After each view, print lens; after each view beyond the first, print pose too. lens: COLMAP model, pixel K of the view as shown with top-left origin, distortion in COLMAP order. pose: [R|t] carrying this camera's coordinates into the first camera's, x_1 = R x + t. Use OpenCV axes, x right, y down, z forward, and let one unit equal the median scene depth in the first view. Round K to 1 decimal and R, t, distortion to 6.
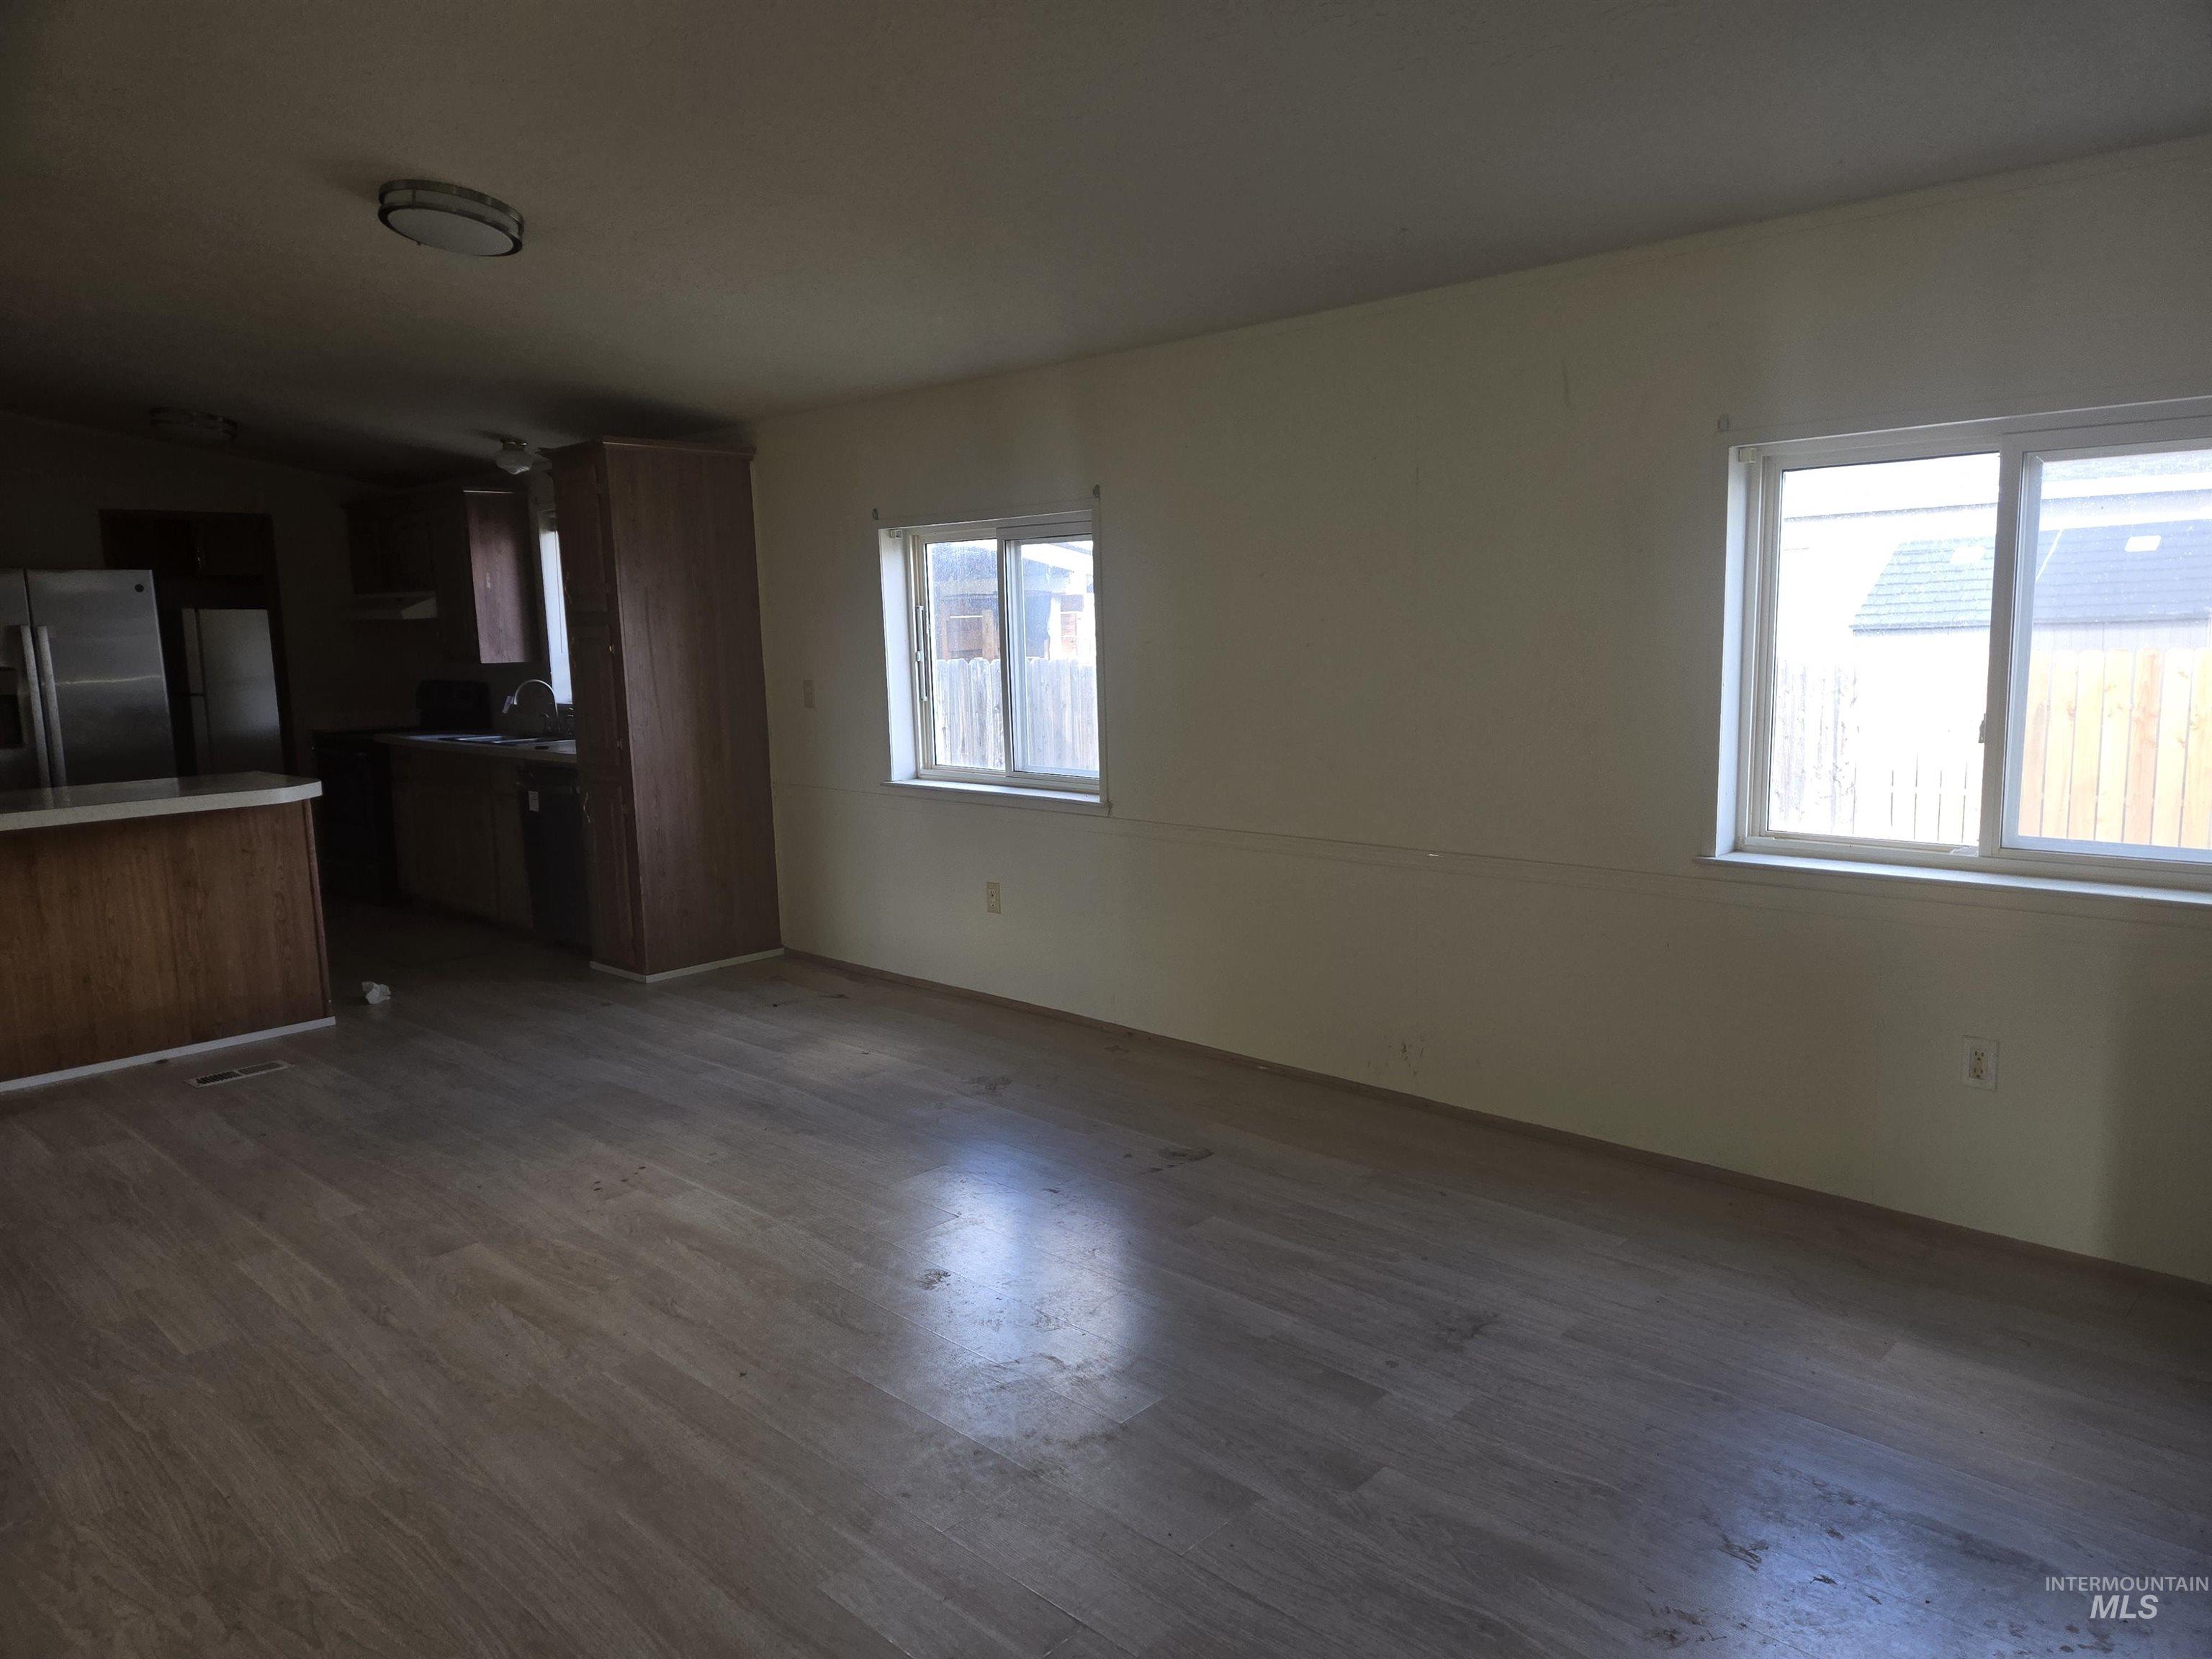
lens RADIAL K [[1503.7, 0, 1112.2], [0, 1503.7, 807.9], [0, 0, 1]] dist [0.073777, -0.051465]
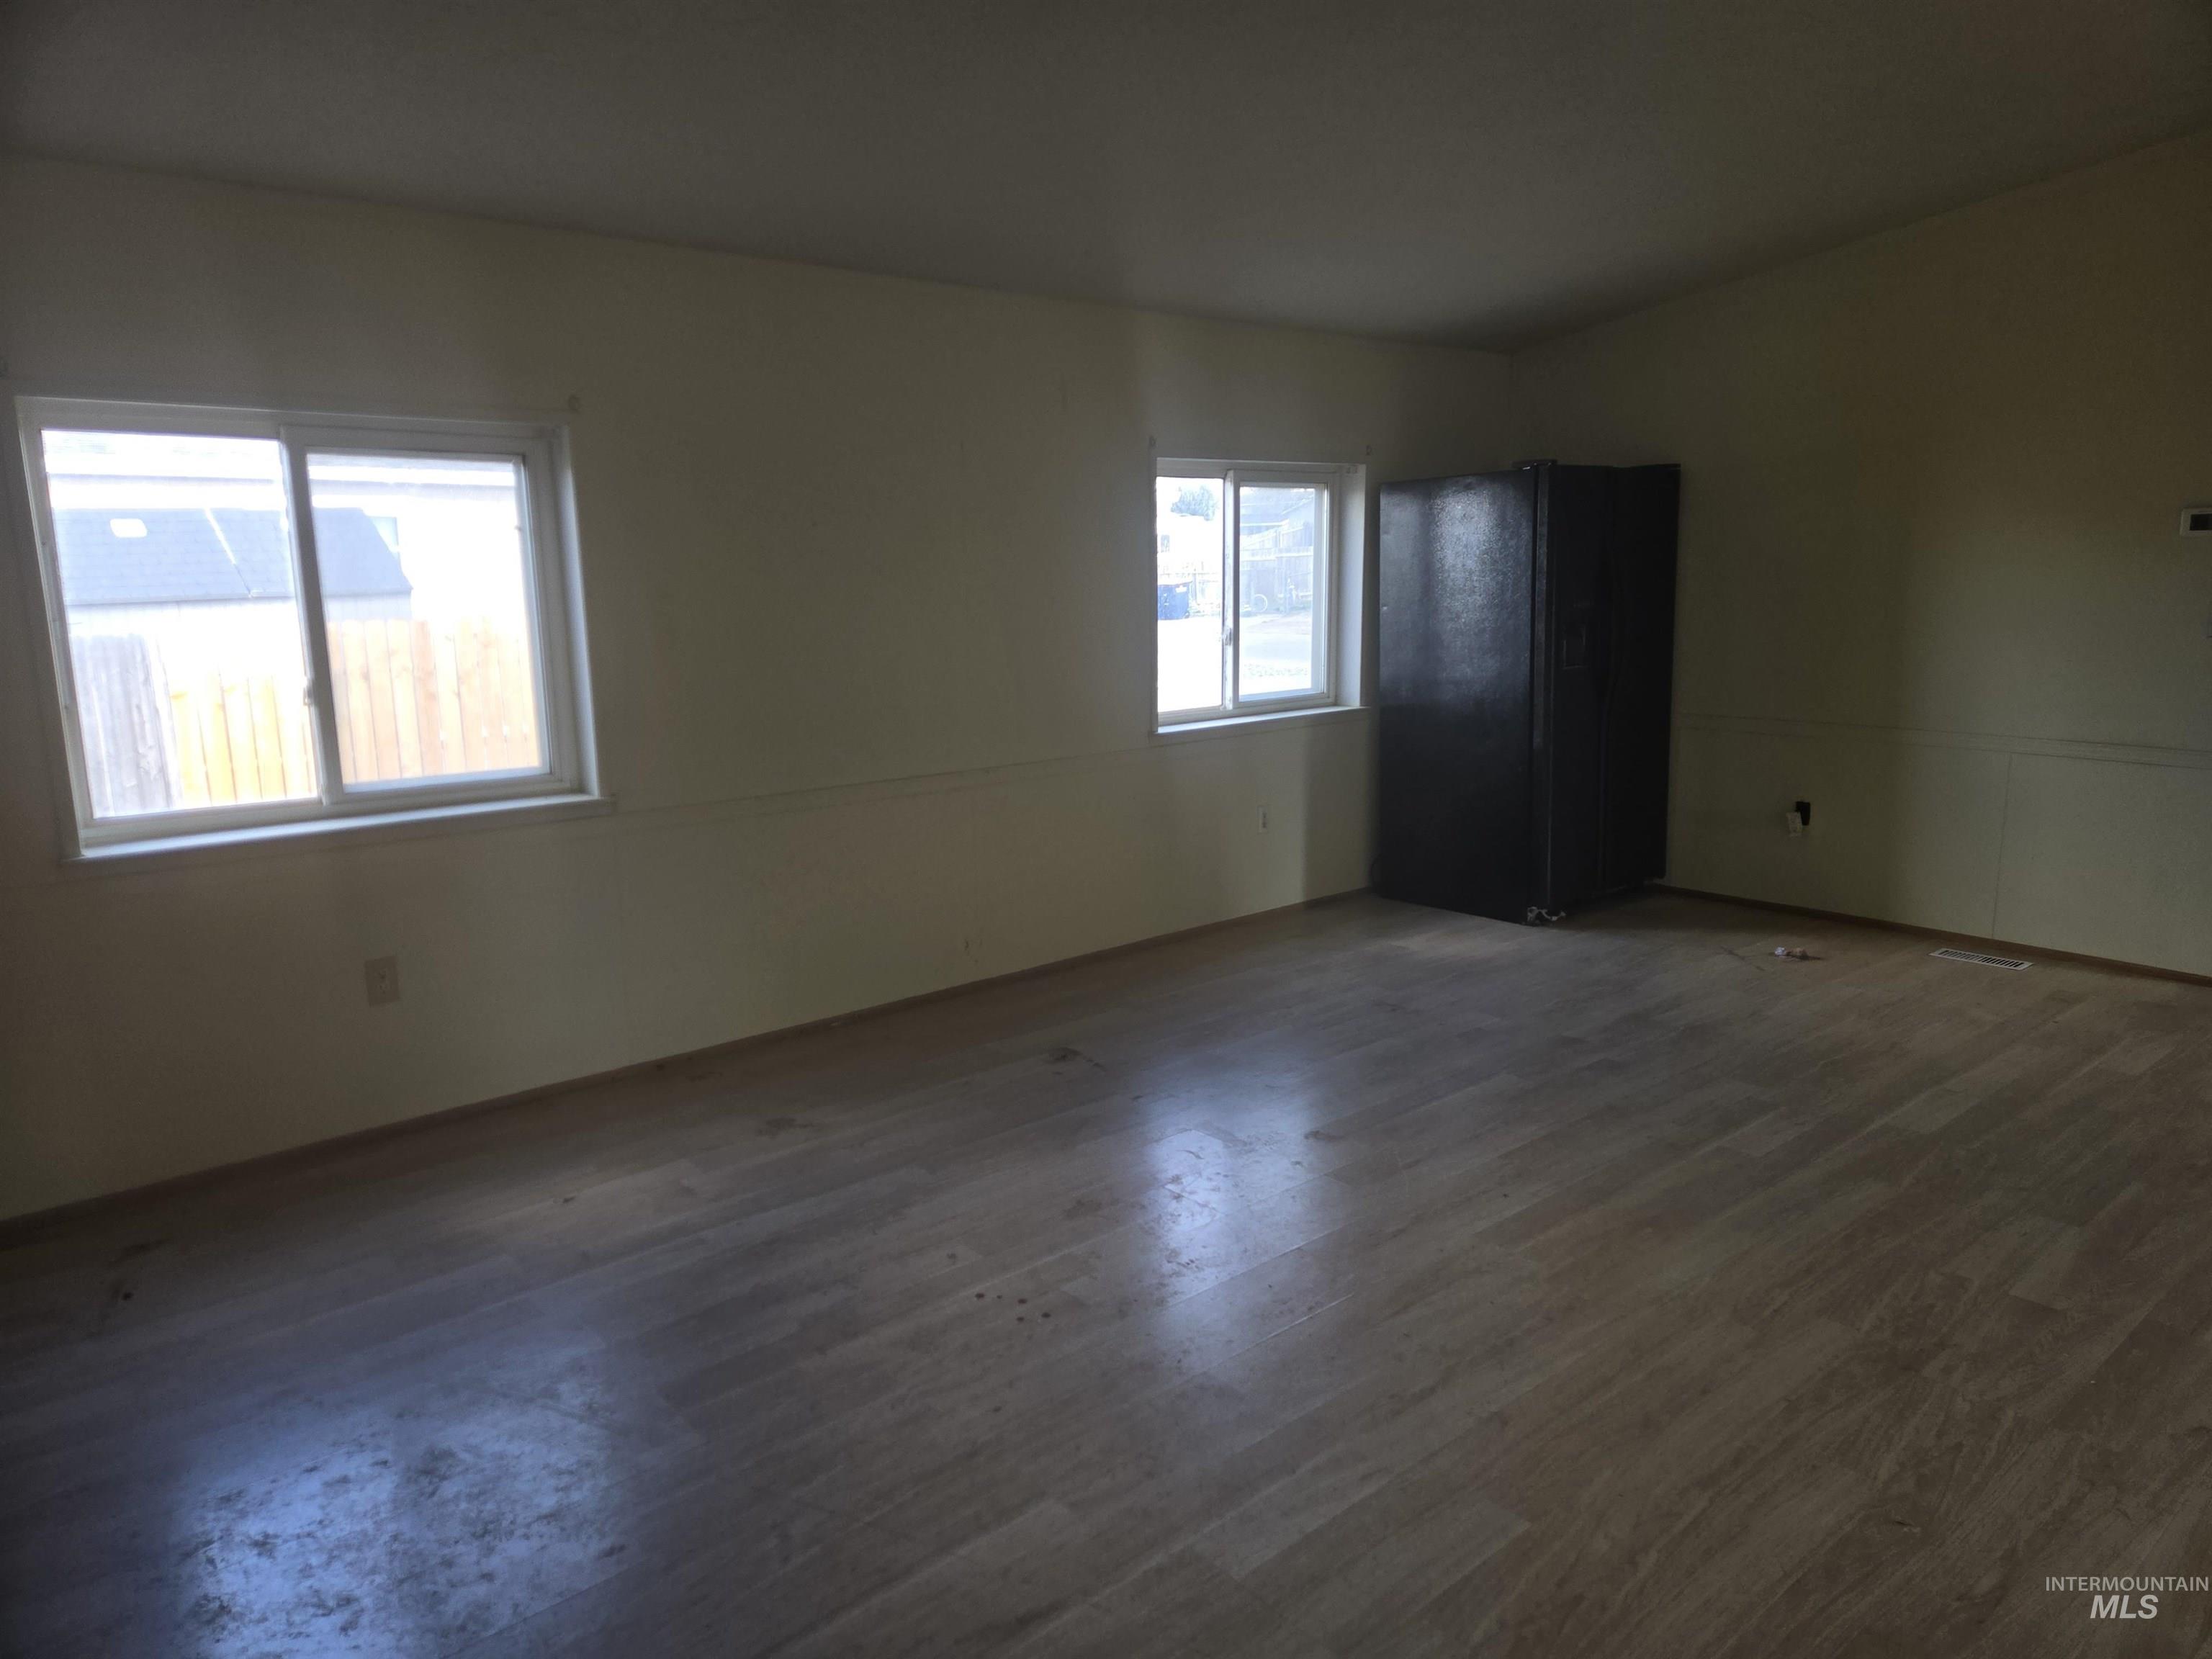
lens RADIAL K [[1503.7, 0, 1097.4], [0, 1503.7, 833.3], [0, 0, 1]] dist [0.073777, -0.051465]
pose [[0.075160, -0.155778, 0.984928, -0.944379], [0.136619, 0.980017, 0.144576, -0.079725], [-0.987768, 0.123693, 0.094940, 0.797493]]
